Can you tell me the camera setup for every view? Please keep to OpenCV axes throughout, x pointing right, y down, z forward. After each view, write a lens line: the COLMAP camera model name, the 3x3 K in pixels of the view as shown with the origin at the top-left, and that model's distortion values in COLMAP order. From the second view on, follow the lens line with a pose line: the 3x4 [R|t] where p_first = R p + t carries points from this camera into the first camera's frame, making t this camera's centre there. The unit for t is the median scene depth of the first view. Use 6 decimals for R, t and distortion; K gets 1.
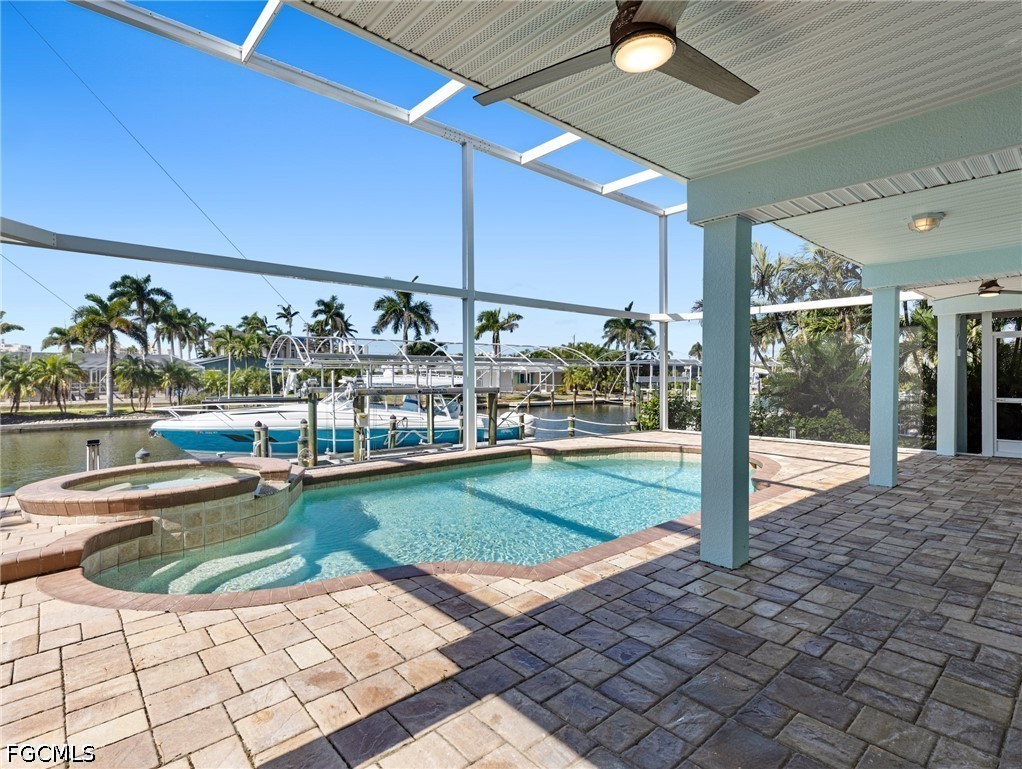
lens RADIAL K [[519.5, 0, 511.0], [0, 519.5, 384.5], [0, 0, 1]] dist [-0.002411, -0.000503]
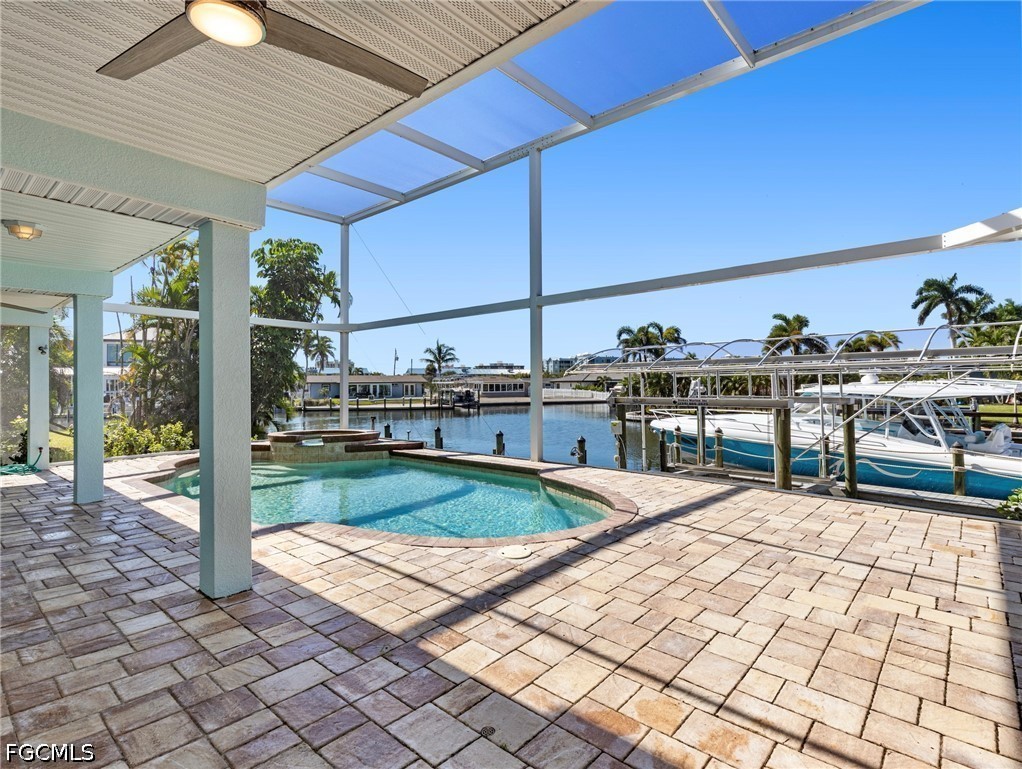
lens RADIAL K [[519.5, 0, 511.0], [0, 519.5, 384.5], [0, 0, 1]] dist [-0.002411, -0.000503]
pose [[0.116575, -0.007832, -0.993151, 0.456374], [-0.006308, 0.999943, -0.008625, -0.004532], [0.993162, 0.007270, 0.116519, 0.435305]]
